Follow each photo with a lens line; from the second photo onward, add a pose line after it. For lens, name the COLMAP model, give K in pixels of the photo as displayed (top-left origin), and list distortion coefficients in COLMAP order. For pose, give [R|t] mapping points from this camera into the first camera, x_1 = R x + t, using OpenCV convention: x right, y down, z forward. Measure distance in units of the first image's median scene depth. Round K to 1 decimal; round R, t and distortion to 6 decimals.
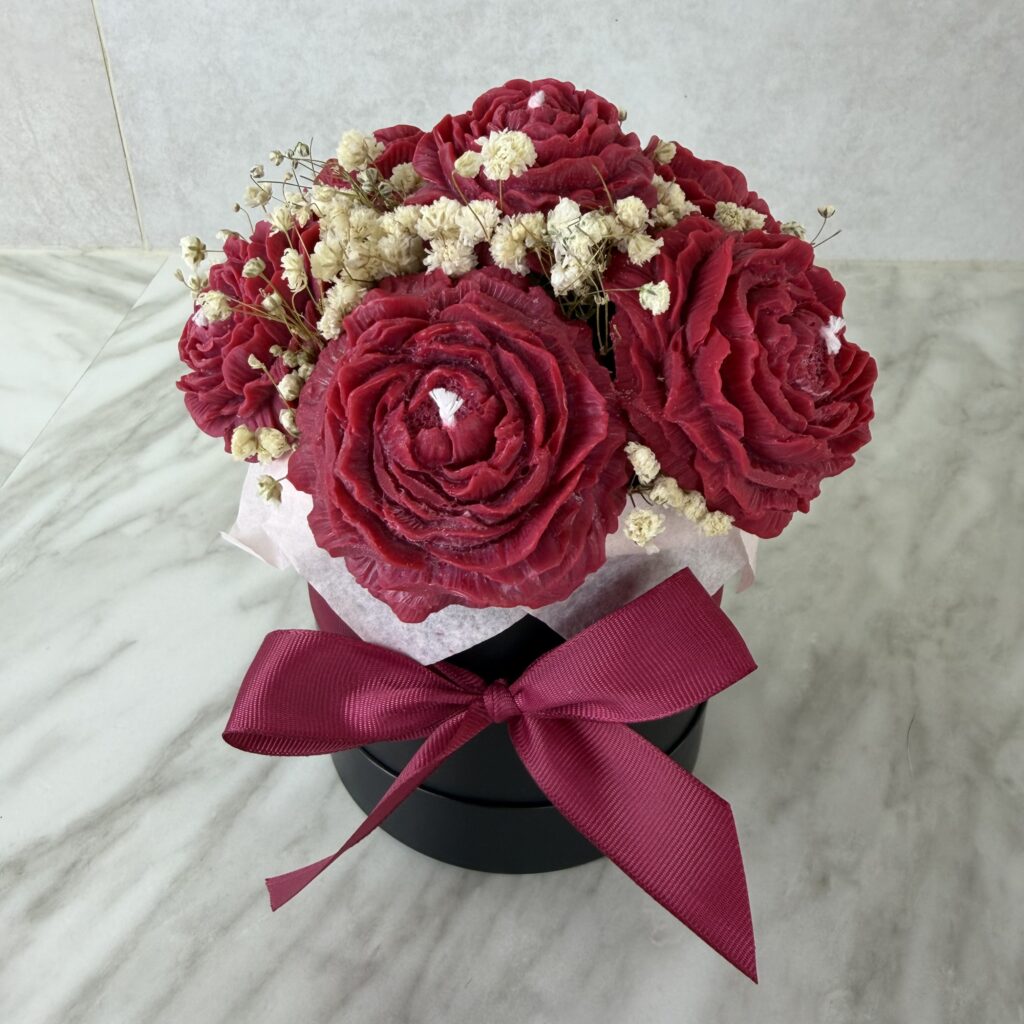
lens RADIAL K [[1008.0, 0, 512.0], [0, 1008.0, 512.0], [0, 0, 1]] dist [-0.017310, -0.010867]
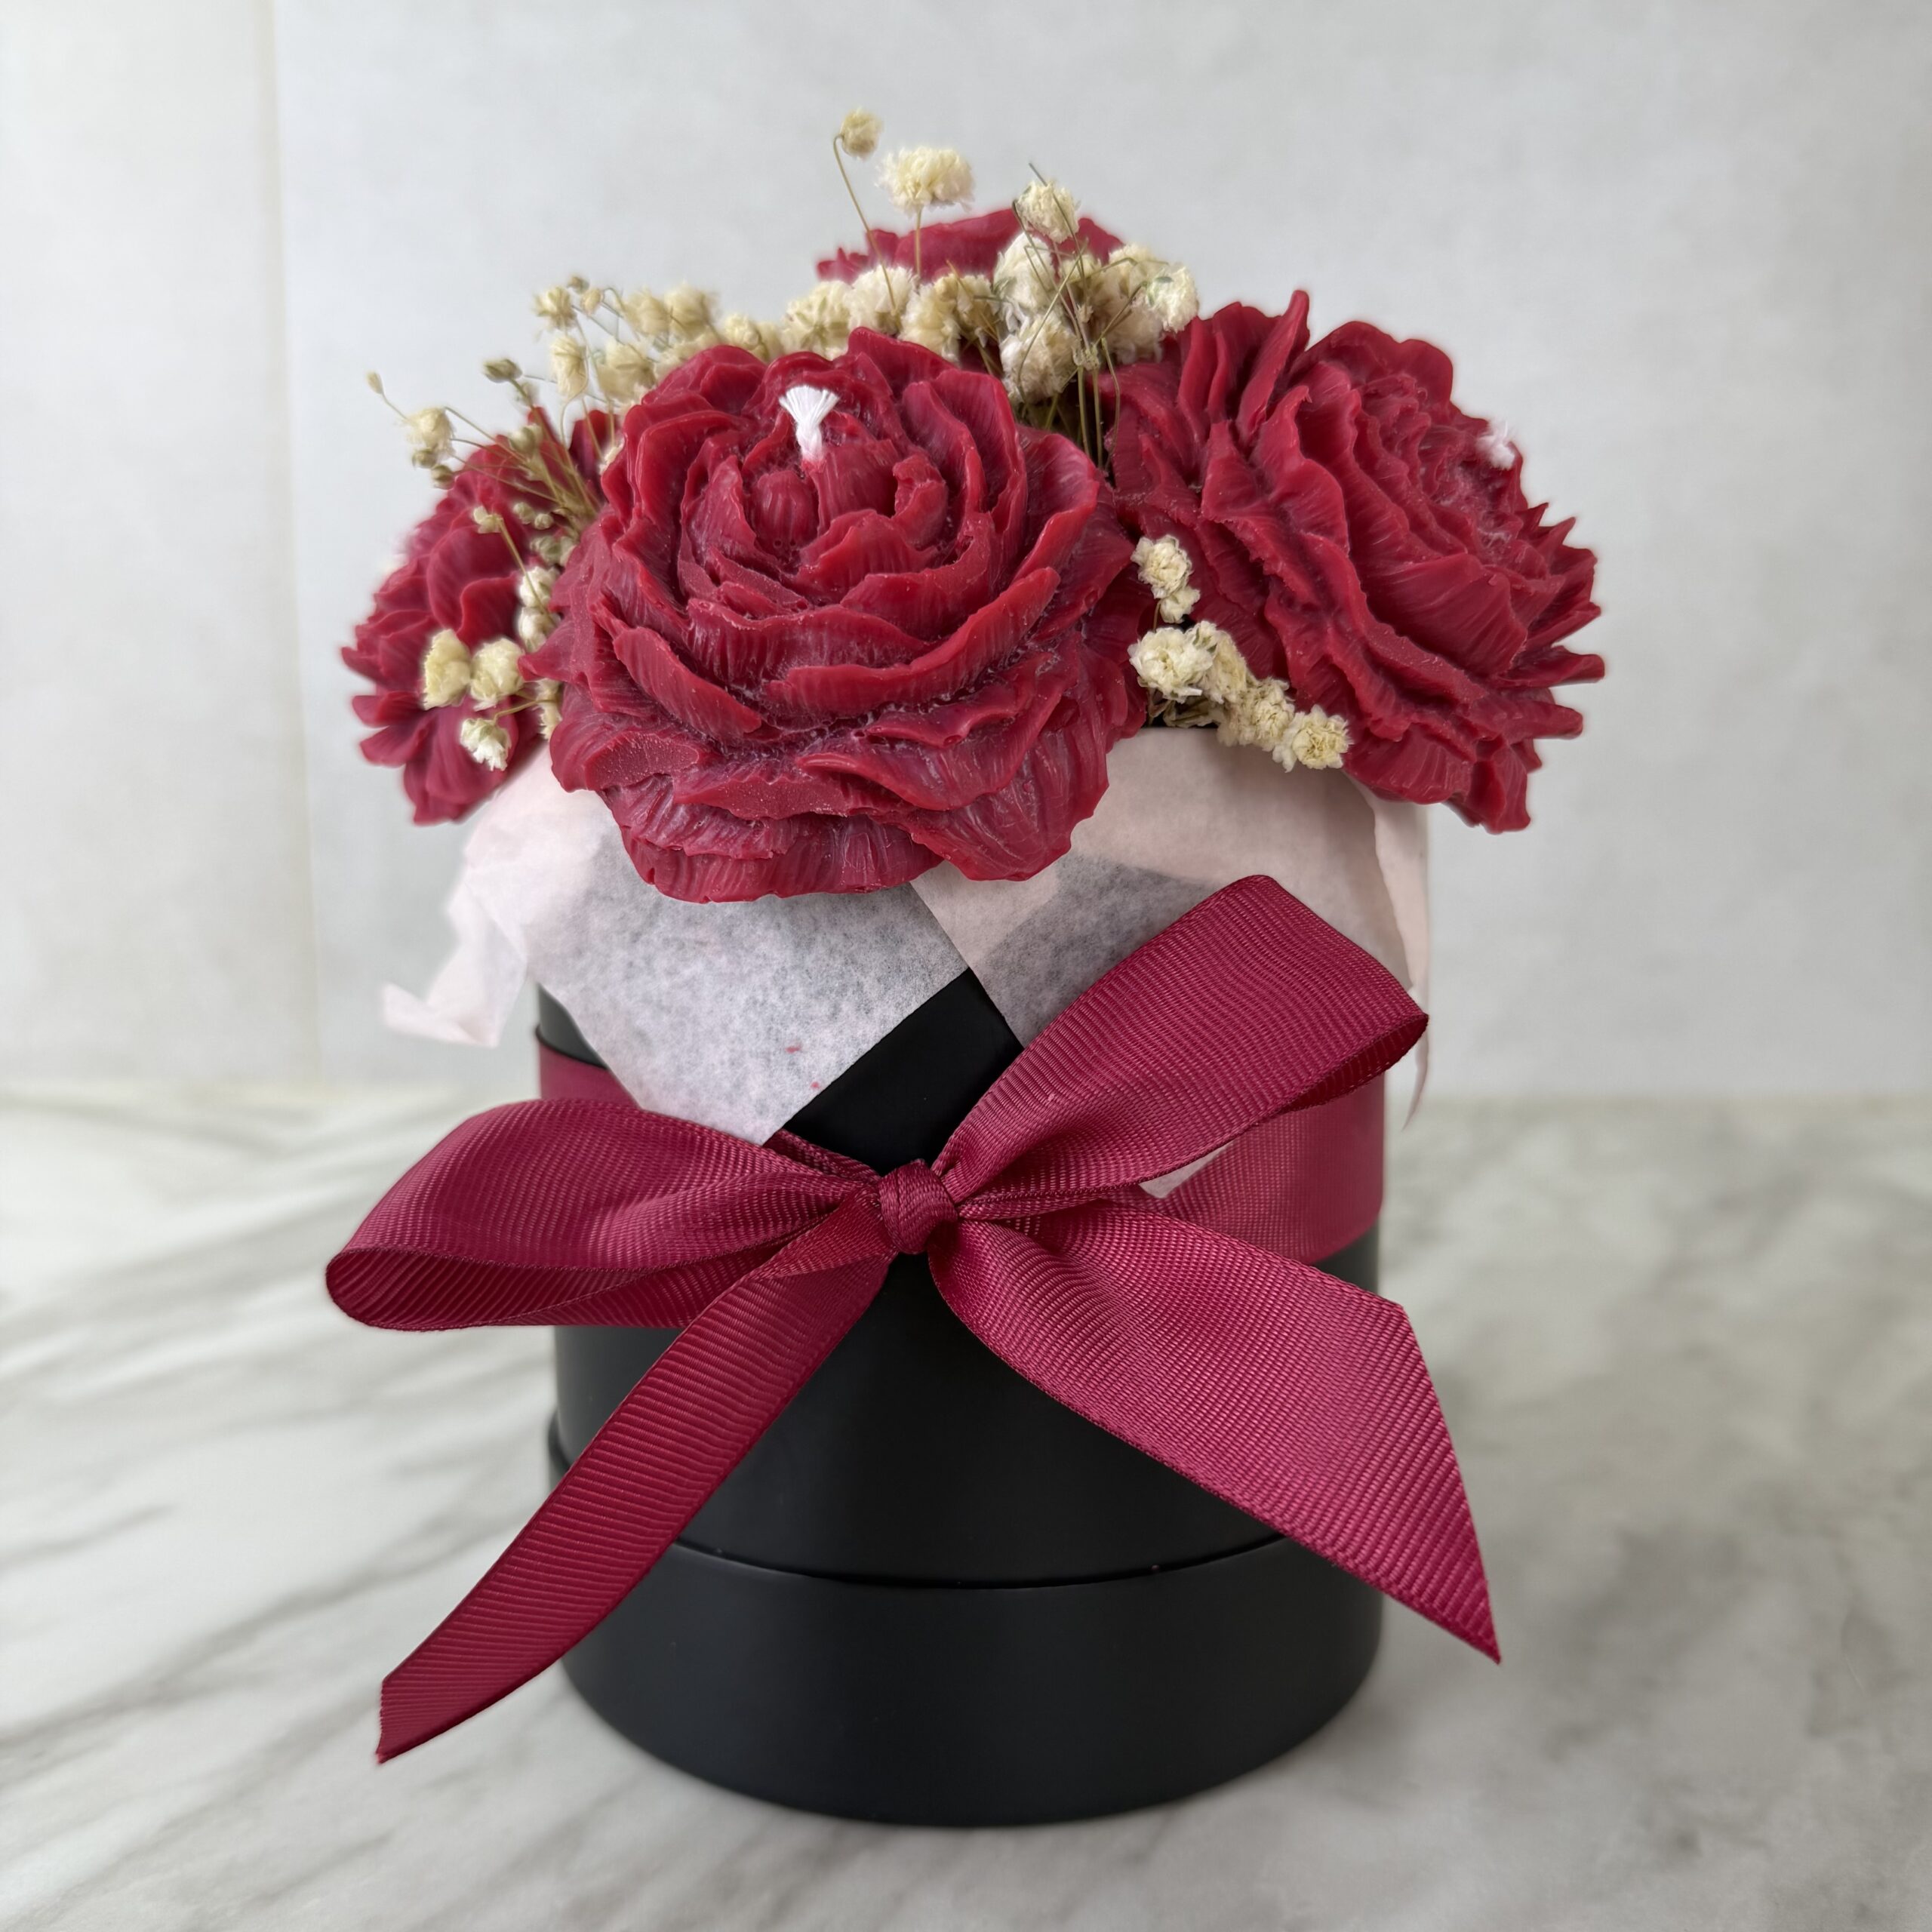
lens RADIAL K [[1962.5, 0, 966.0], [0, 1962.5, 966.0], [0, 0, 1]] dist [0.061113, -0.209167]
pose [[0.999657, -0.006187, -0.025453, 0.040120], [-0.005821, 0.894936, -0.446157, 0.532957], [0.025539, 0.446152, 0.894593, 0.114924]]
